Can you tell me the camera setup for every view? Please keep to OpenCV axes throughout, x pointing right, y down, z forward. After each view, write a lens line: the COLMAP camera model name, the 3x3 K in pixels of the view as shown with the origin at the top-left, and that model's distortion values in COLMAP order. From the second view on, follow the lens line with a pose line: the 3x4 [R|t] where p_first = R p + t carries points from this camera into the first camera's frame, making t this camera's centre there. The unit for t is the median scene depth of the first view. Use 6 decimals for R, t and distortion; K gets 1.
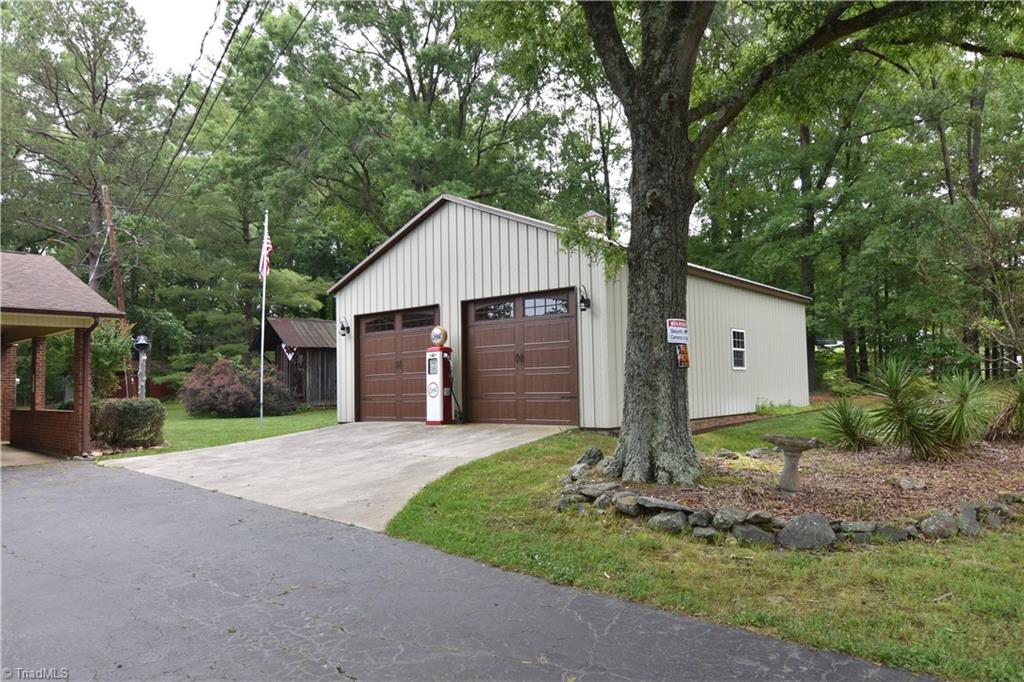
lens RADIAL K [[706.2, 0, 515.3], [0, 706.2, 339.7], [0, 0, 1]] dist [0.000772, -0.014654]
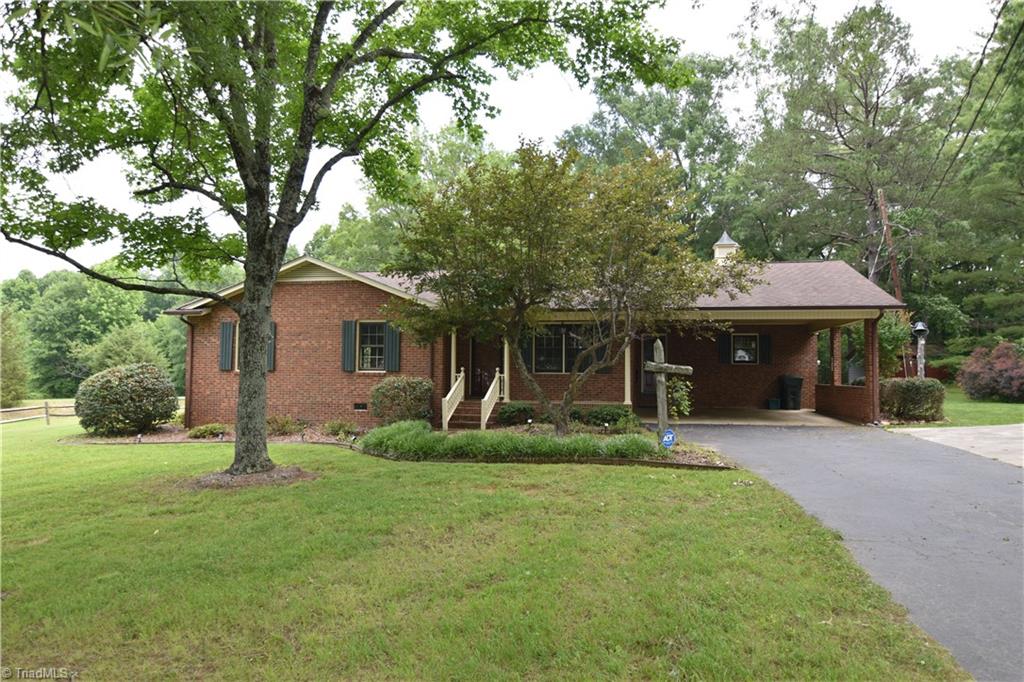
lens RADIAL K [[685.6, 0, 510.8], [0, 685.6, 344.3], [0, 0, 1]] dist [0.002935, -0.012734]
pose [[0.523063, -0.012275, -0.852206, 0.056690], [0.036306, 0.999310, 0.007889, -0.003675], [0.851521, -0.035066, 0.523147, -0.123069]]
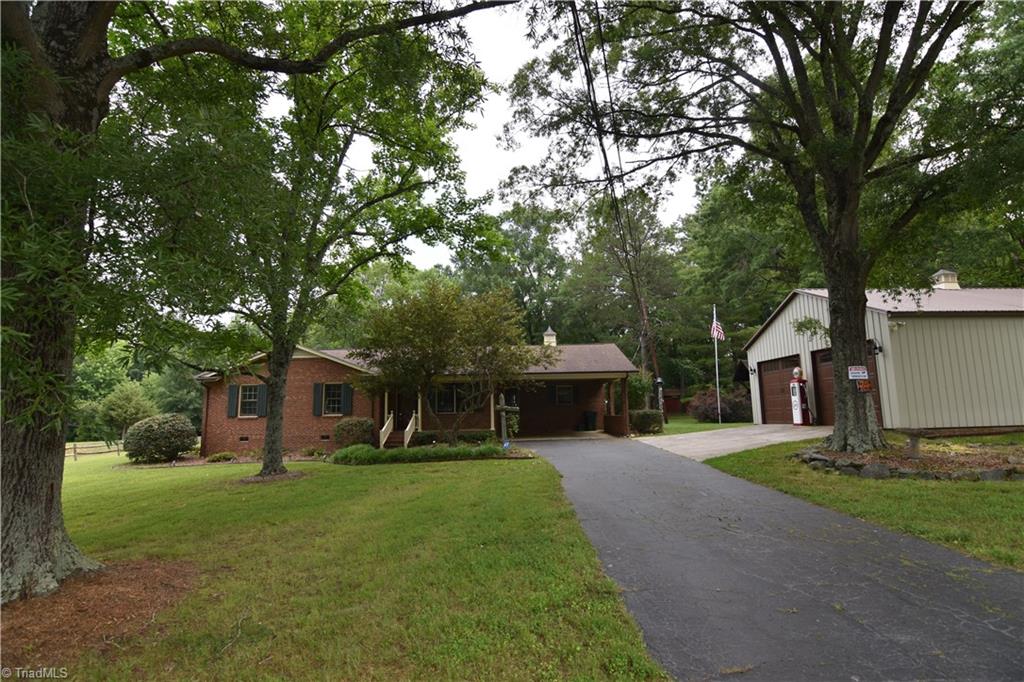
lens RADIAL K [[500.1, 0, 511.8], [0, 500.1, 343.9], [0, 0, 1]] dist [-0.010214, -0.003153]
pose [[0.667554, -0.094665, -0.738519, 0.269587], [0.054161, 0.995431, -0.078641, -0.015499], [0.742589, 0.012498, 0.669631, -0.260698]]
